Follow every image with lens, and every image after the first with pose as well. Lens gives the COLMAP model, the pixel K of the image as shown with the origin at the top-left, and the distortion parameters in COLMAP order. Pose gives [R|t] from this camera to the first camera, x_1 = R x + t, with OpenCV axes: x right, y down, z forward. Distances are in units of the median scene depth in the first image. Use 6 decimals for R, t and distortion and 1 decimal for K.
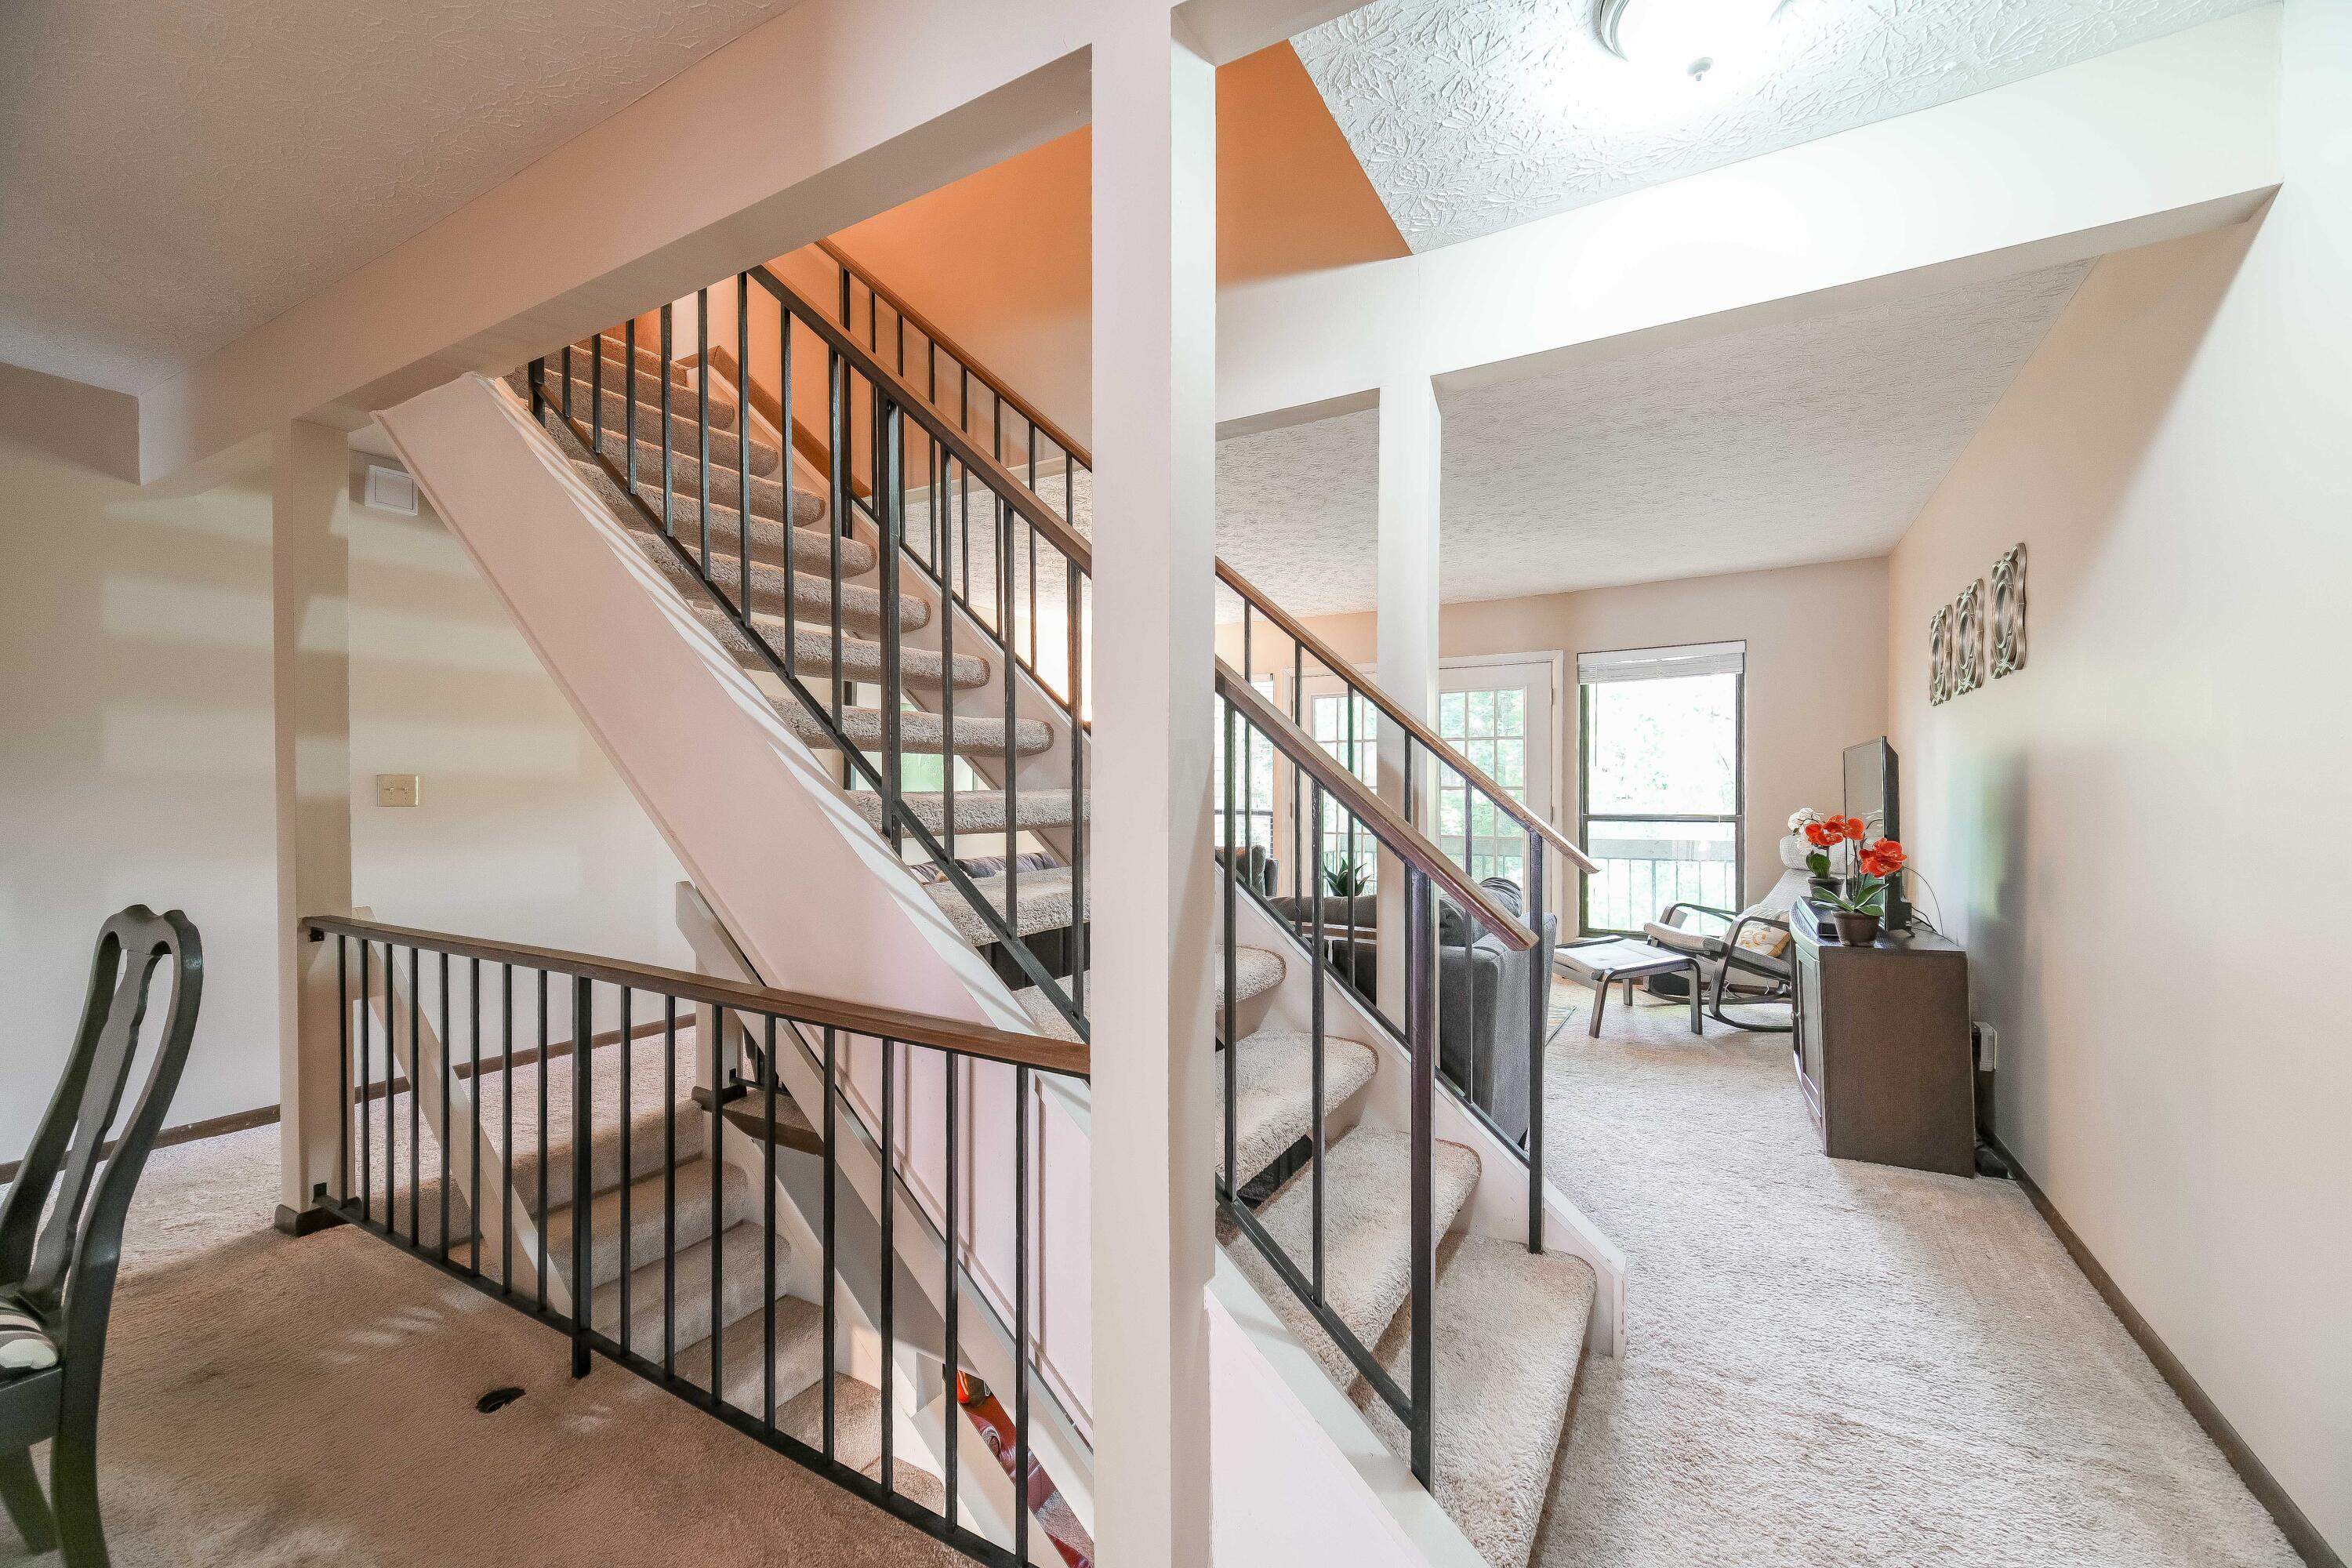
lens RADIAL K [[972.6, 0, 1175.5], [0, 972.6, 777.9], [0, 0, 1]] dist [0.004956, 0.001395]
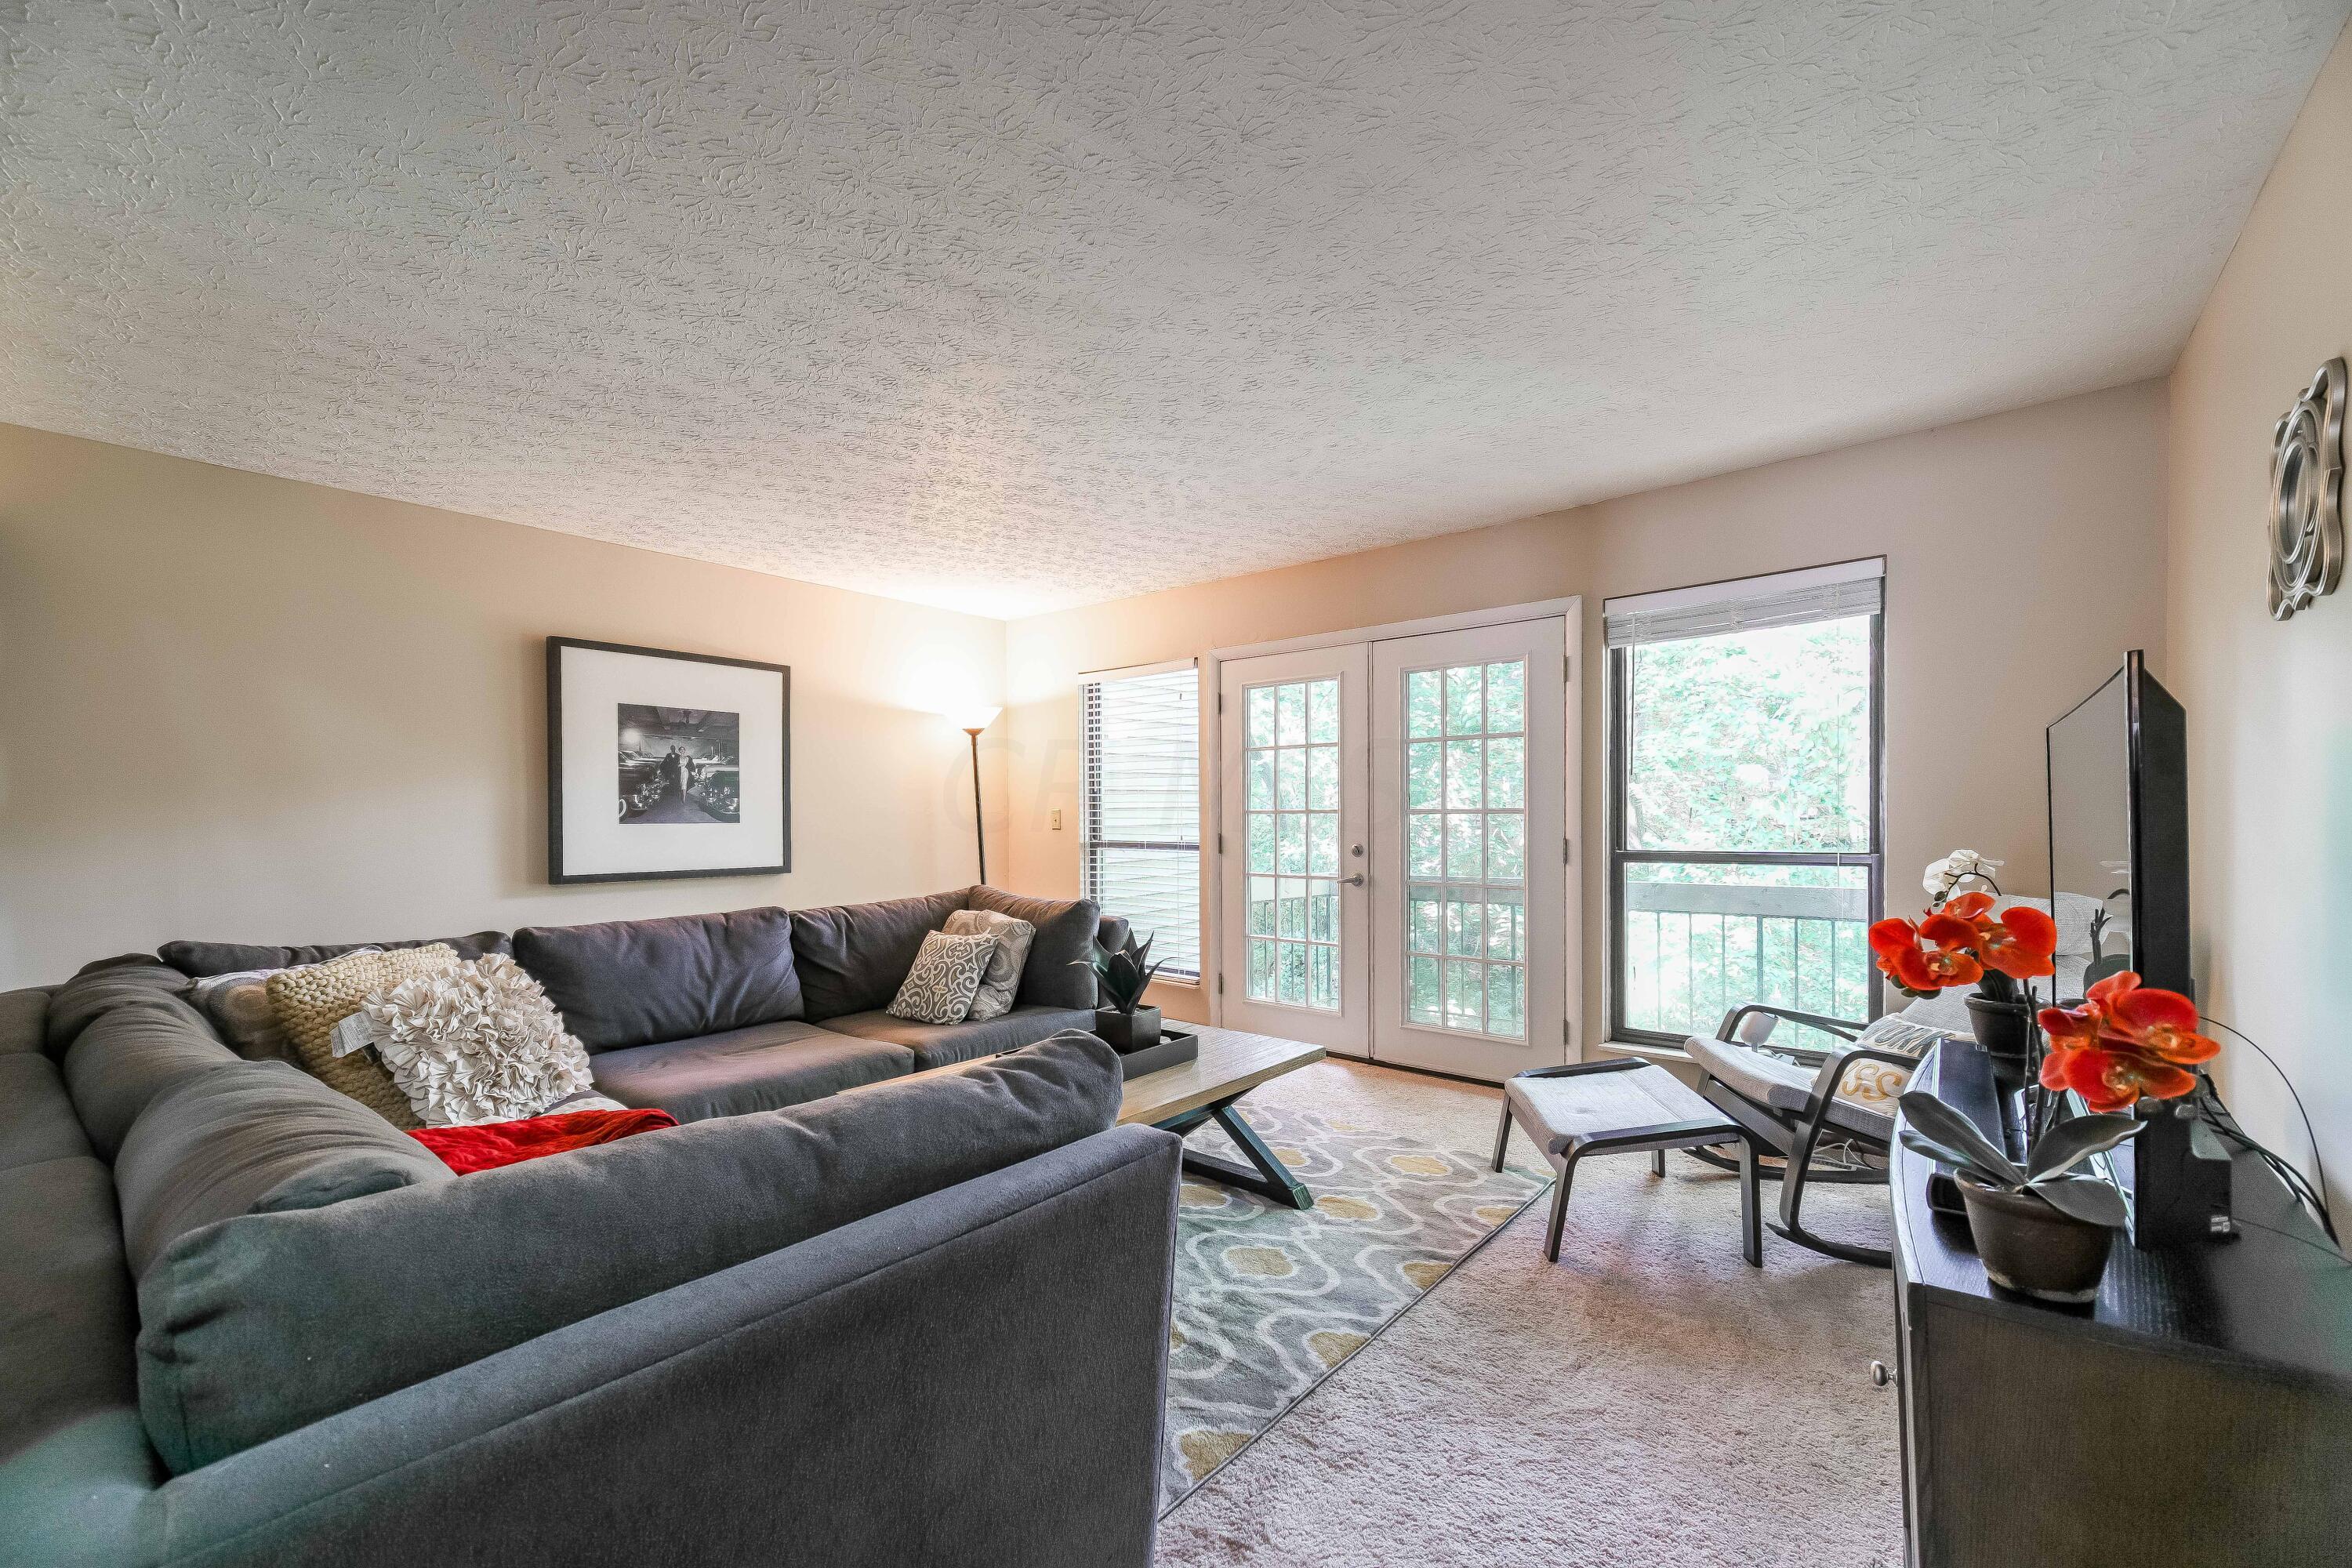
lens RADIAL K [[972.6, 0, 1175.4], [0, 972.6, 819.9], [0, 0, 1]] dist [0.004956, 0.001395]
pose [[0.986304, -0.008662, -0.164712, 0.302344], [0.011903, 0.999754, 0.018698, 0.001887], [0.164509, -0.020403, 0.986165, 0.406552]]
